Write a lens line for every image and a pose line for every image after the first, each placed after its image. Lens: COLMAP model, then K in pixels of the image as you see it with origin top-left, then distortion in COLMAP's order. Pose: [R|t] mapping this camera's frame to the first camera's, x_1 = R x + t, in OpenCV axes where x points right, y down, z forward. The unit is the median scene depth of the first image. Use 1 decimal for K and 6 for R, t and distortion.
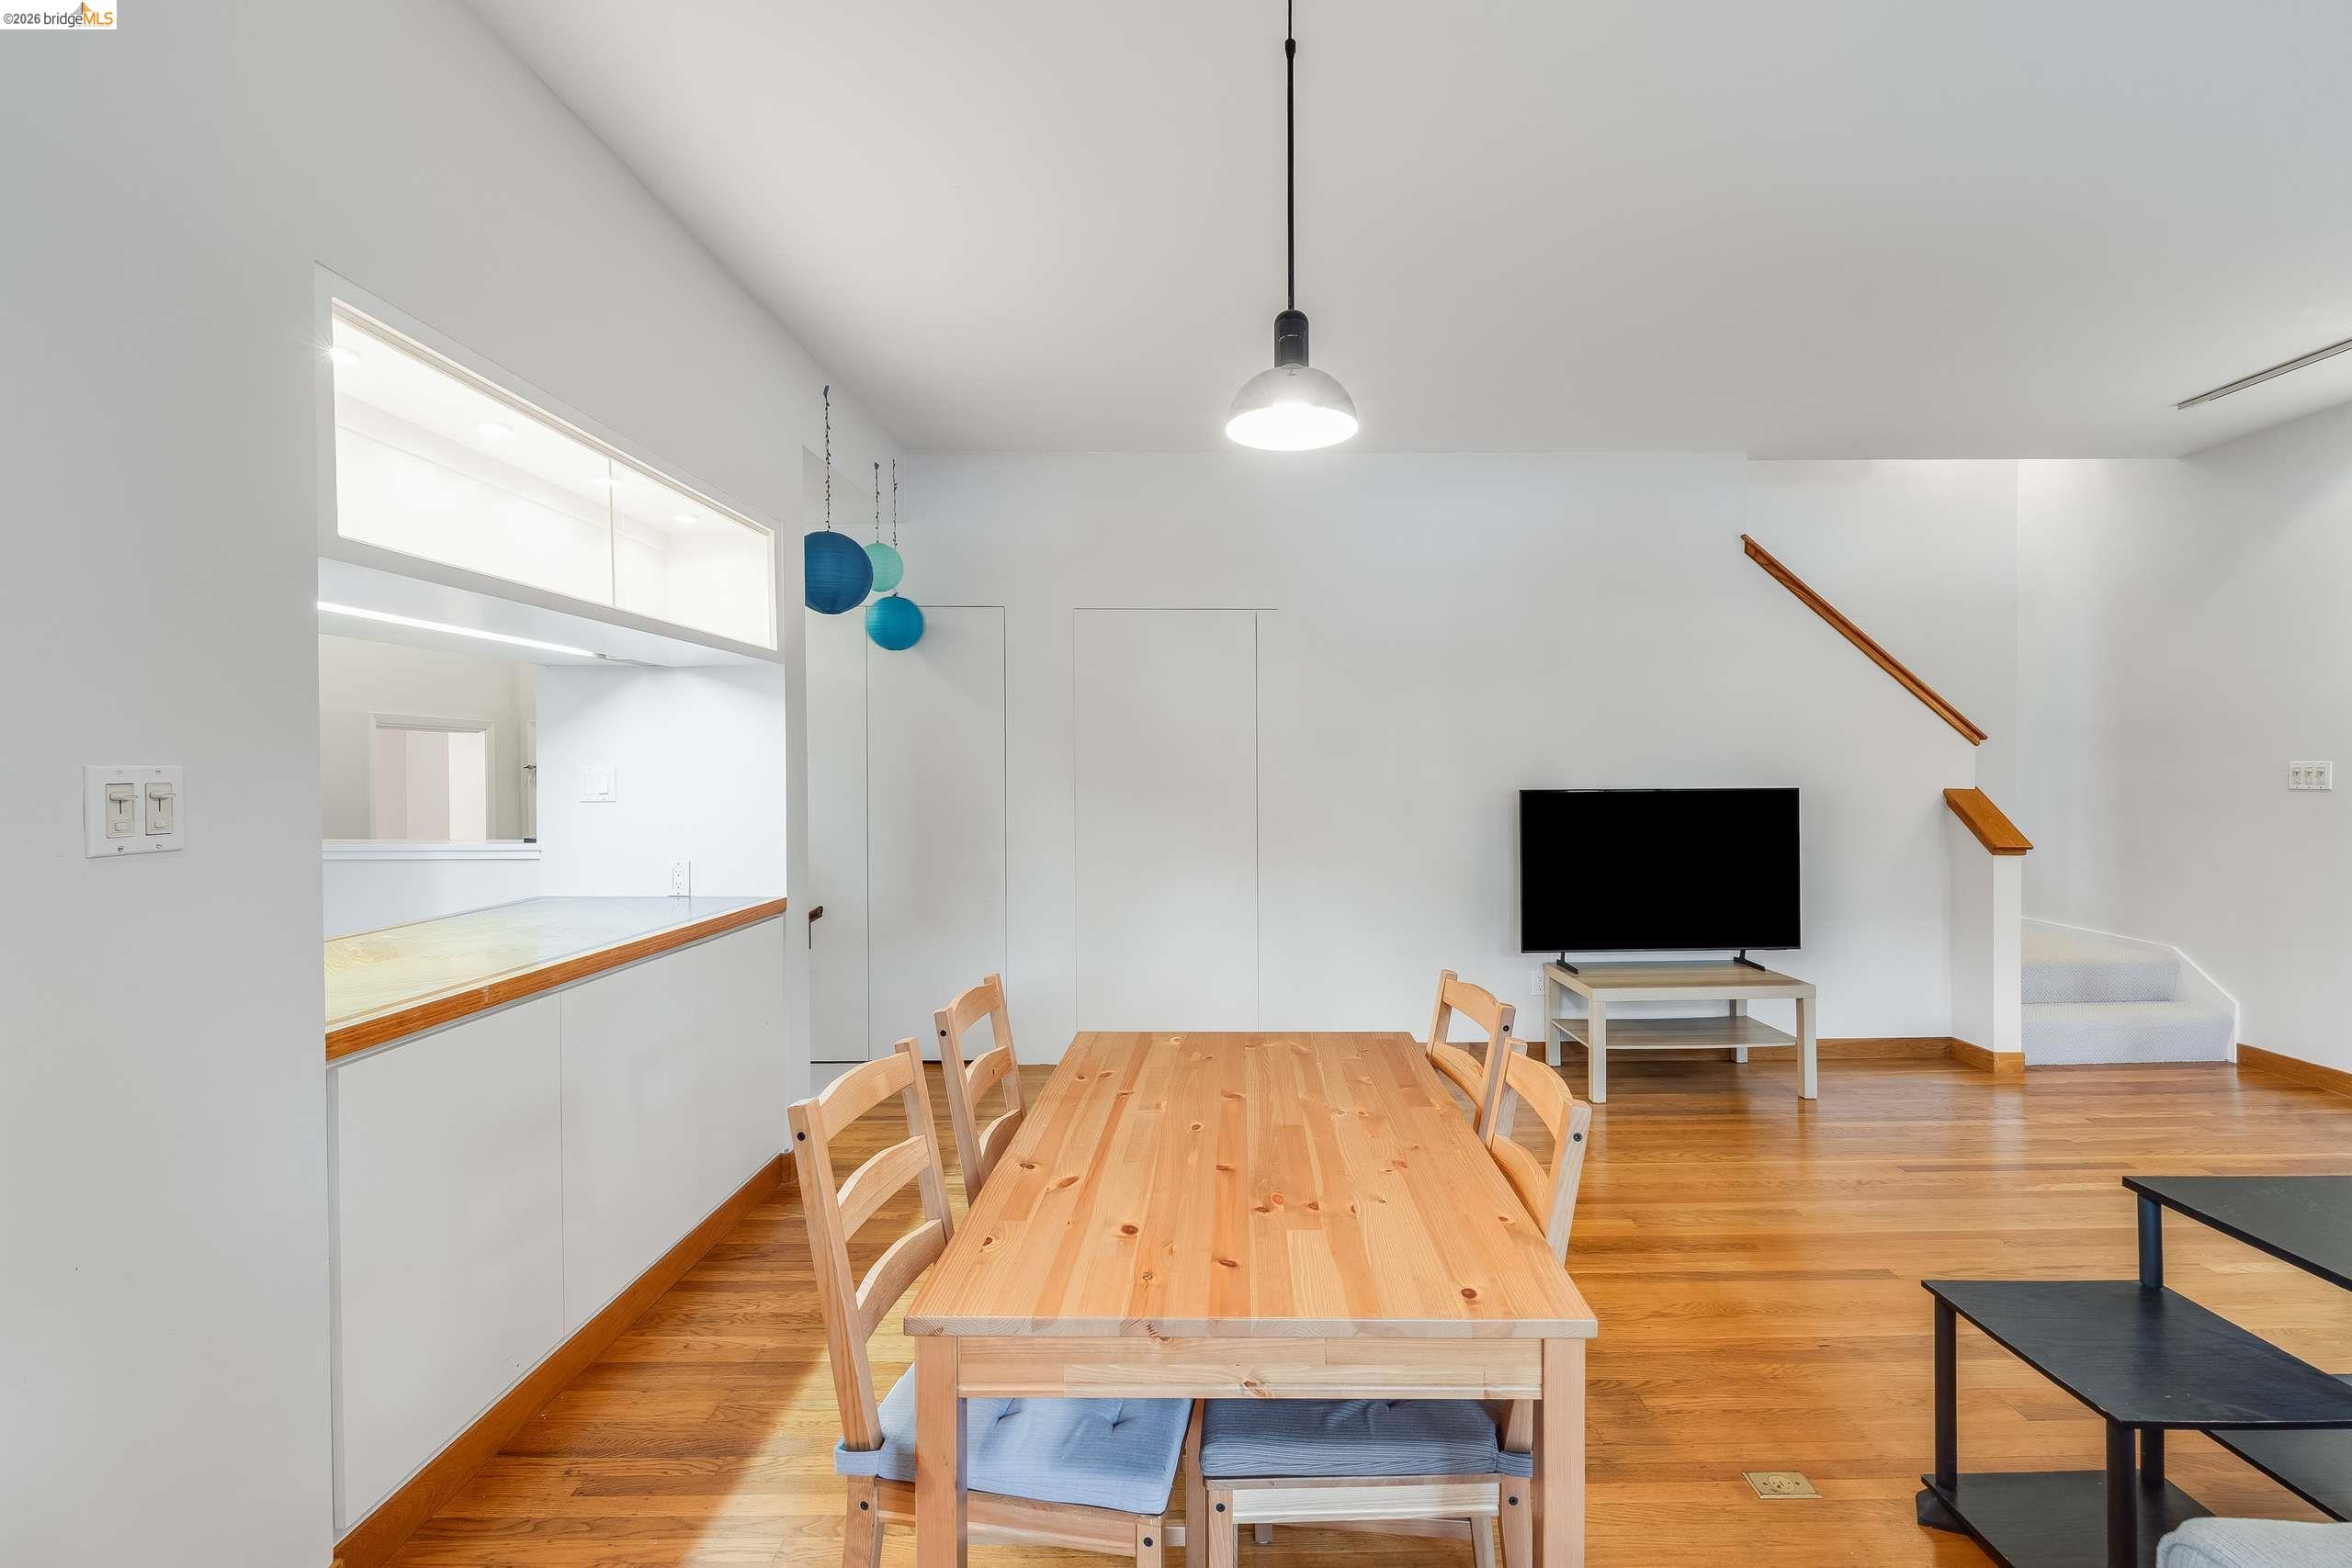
lens RADIAL K [[1011.6, 0, 1227.7], [0, 1011.6, 773.7], [0, 0, 1]] dist [-0.001563, -0.000637]
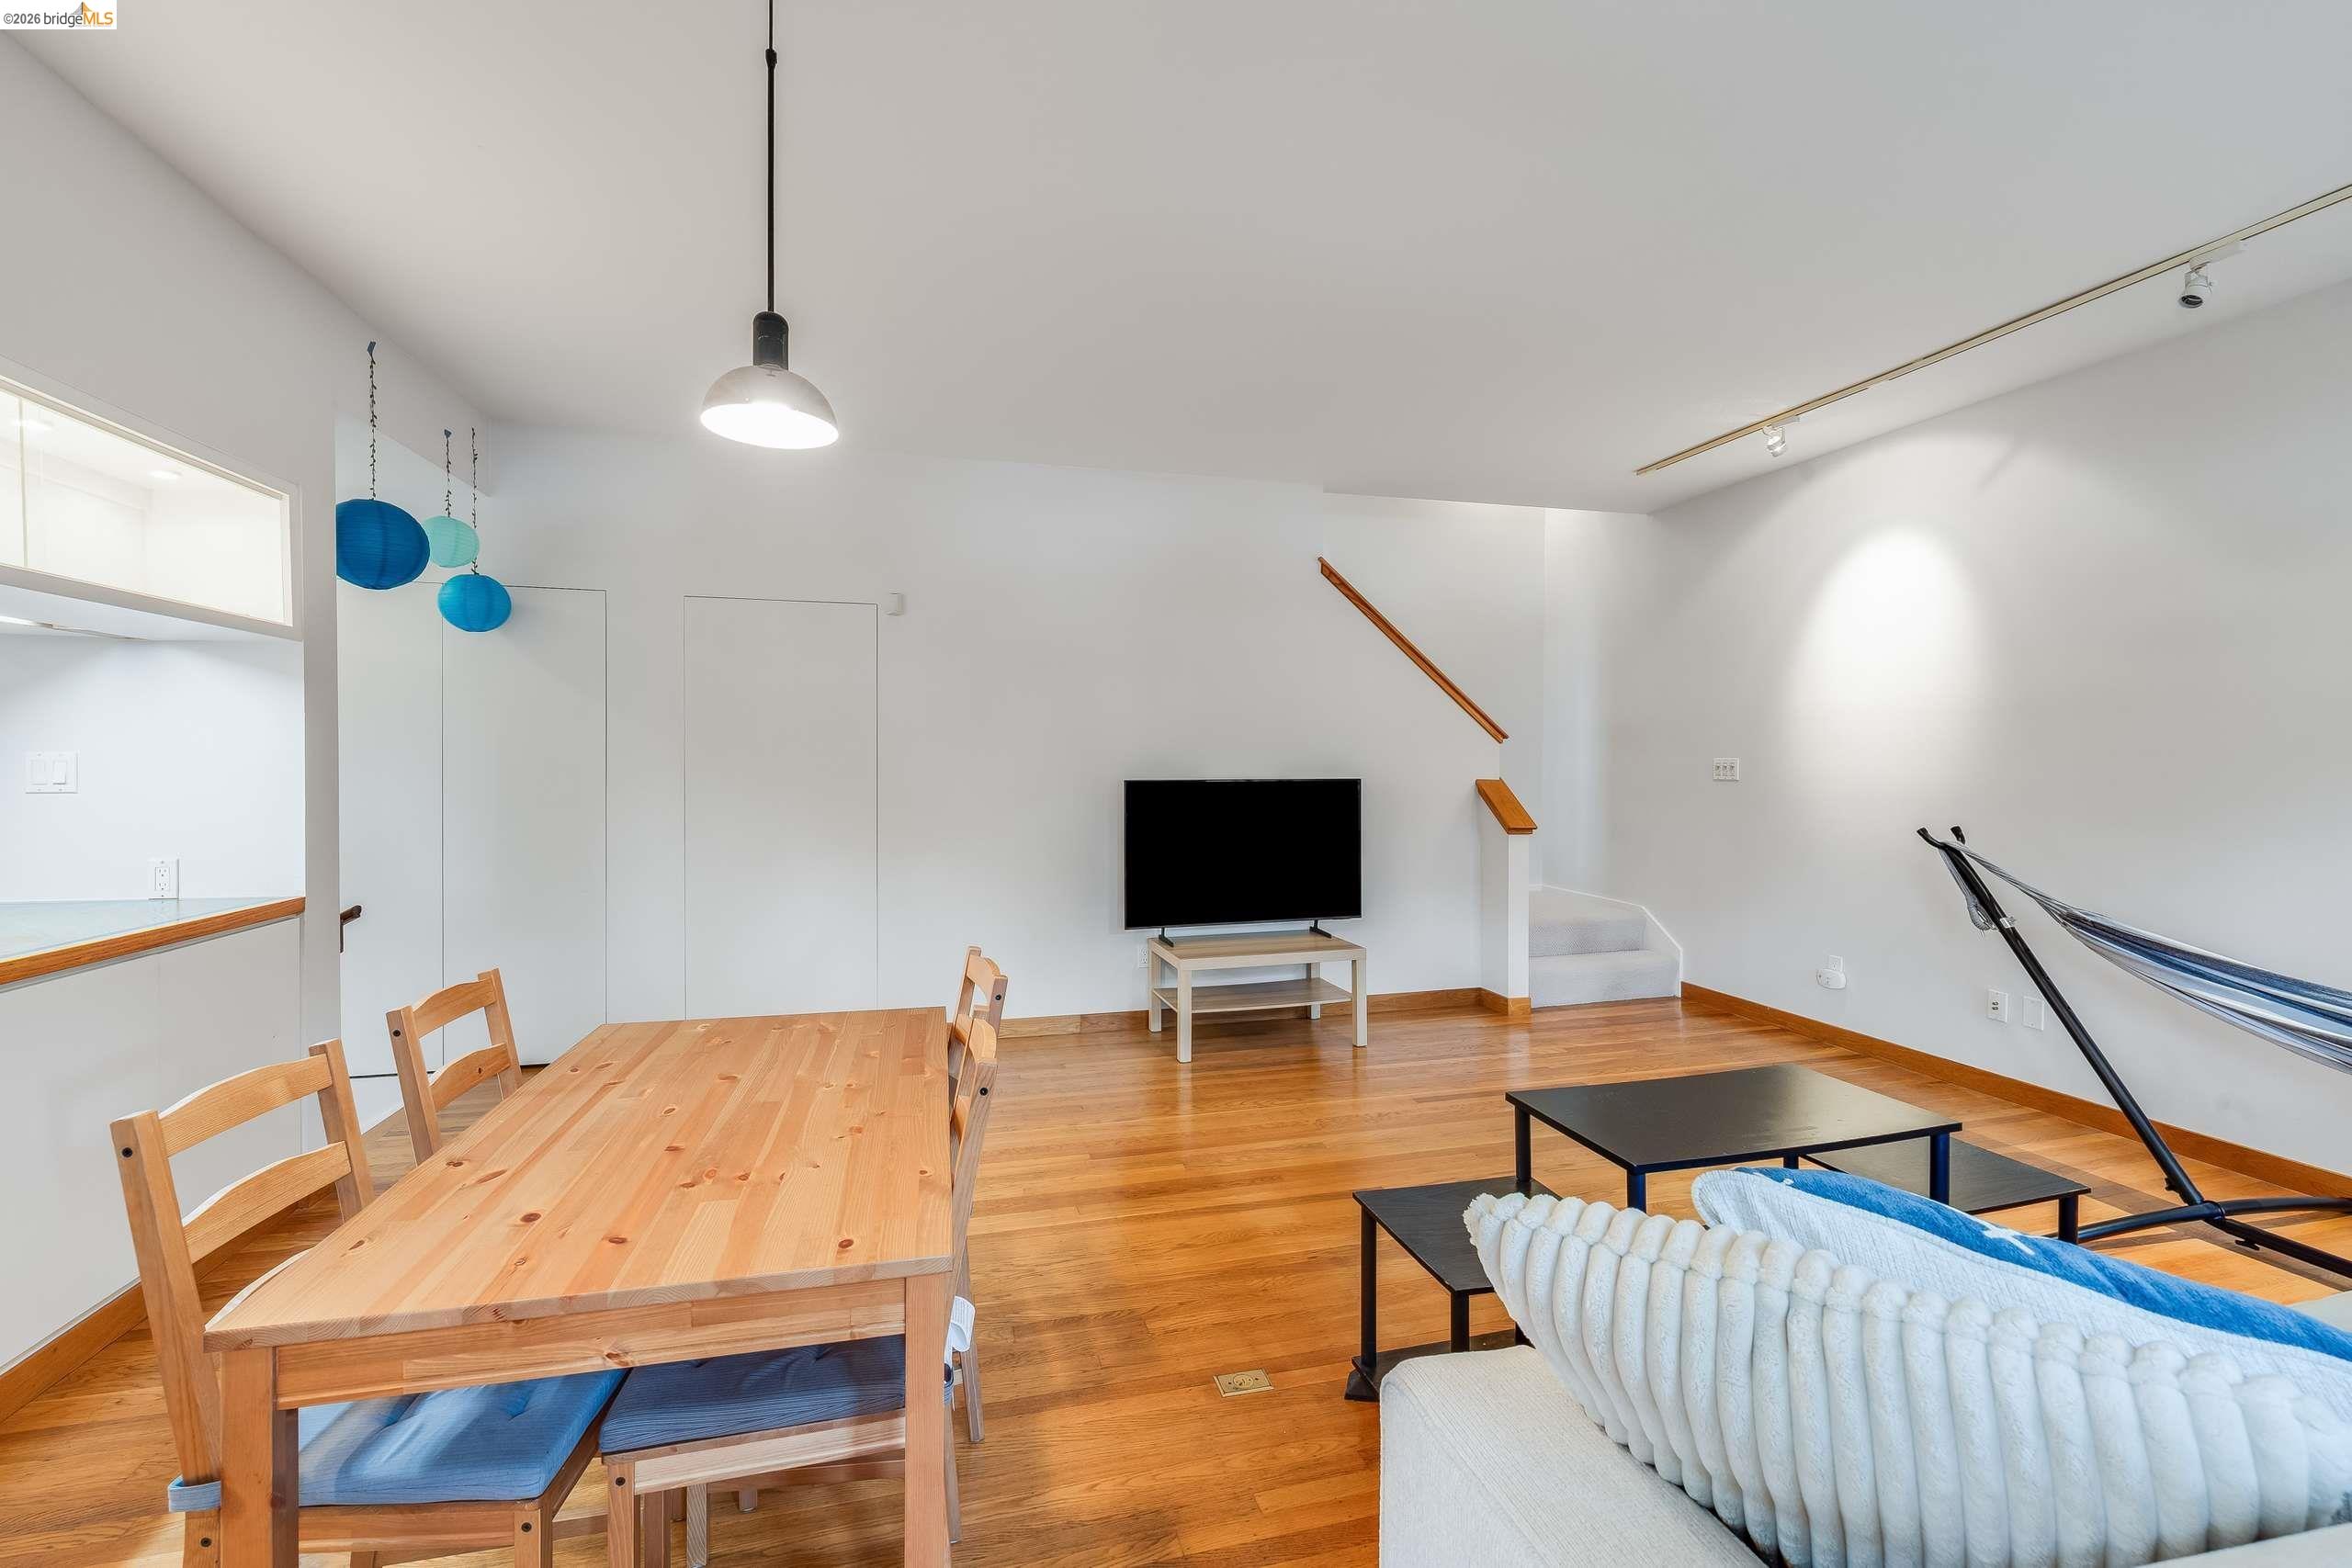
lens RADIAL K [[964.0, 0, 1159.4], [0, 964.0, 767.7], [0, 0, 1]] dist [-0.001823, -0.000417]
pose [[0.972724, 0.003589, 0.231938, 0.106457], [-0.003909, 0.999992, 0.000918, 0.001845], [-0.231933, -0.001800, 0.972730, -0.023920]]
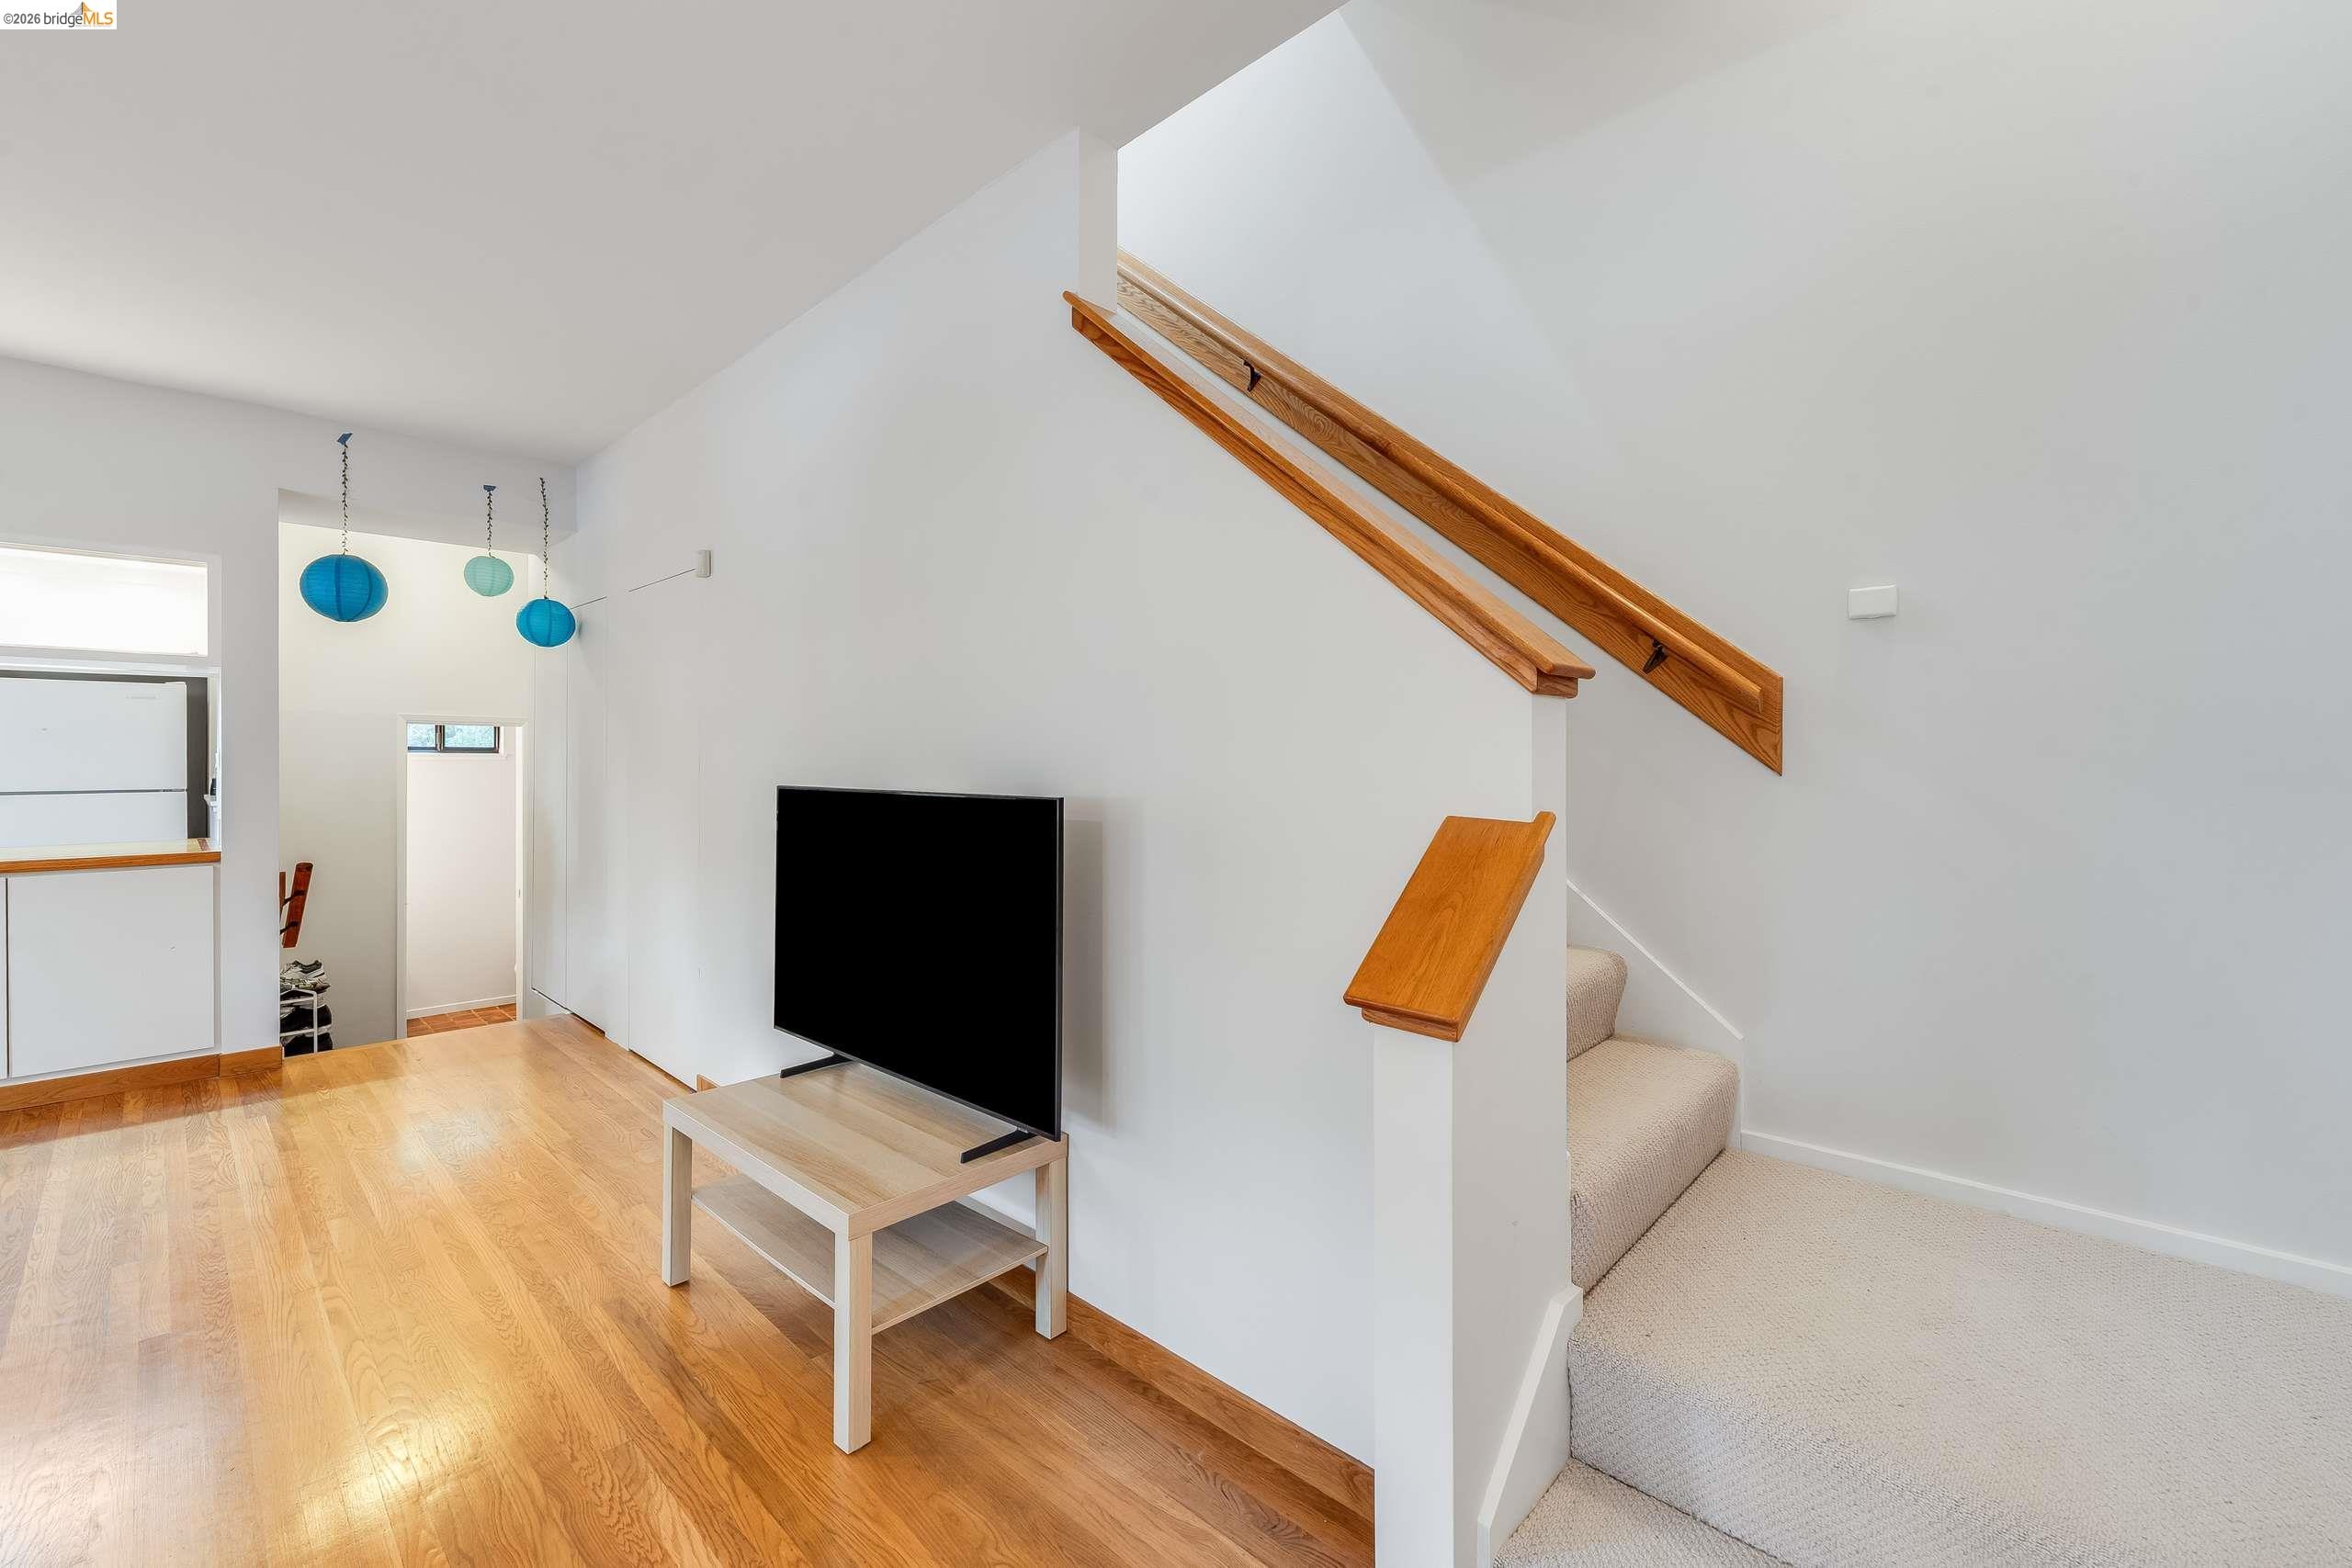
lens RADIAL K [[964.0, 0, 1159.4], [0, 964.0, 767.7], [0, 0, 1]] dist [-0.001823, -0.000417]
pose [[0.715989, 0.012081, -0.698007, 1.139721], [-0.013865, 0.999899, 0.003084, -0.002292], [0.697974, 0.007469, 0.716084, 0.894390]]
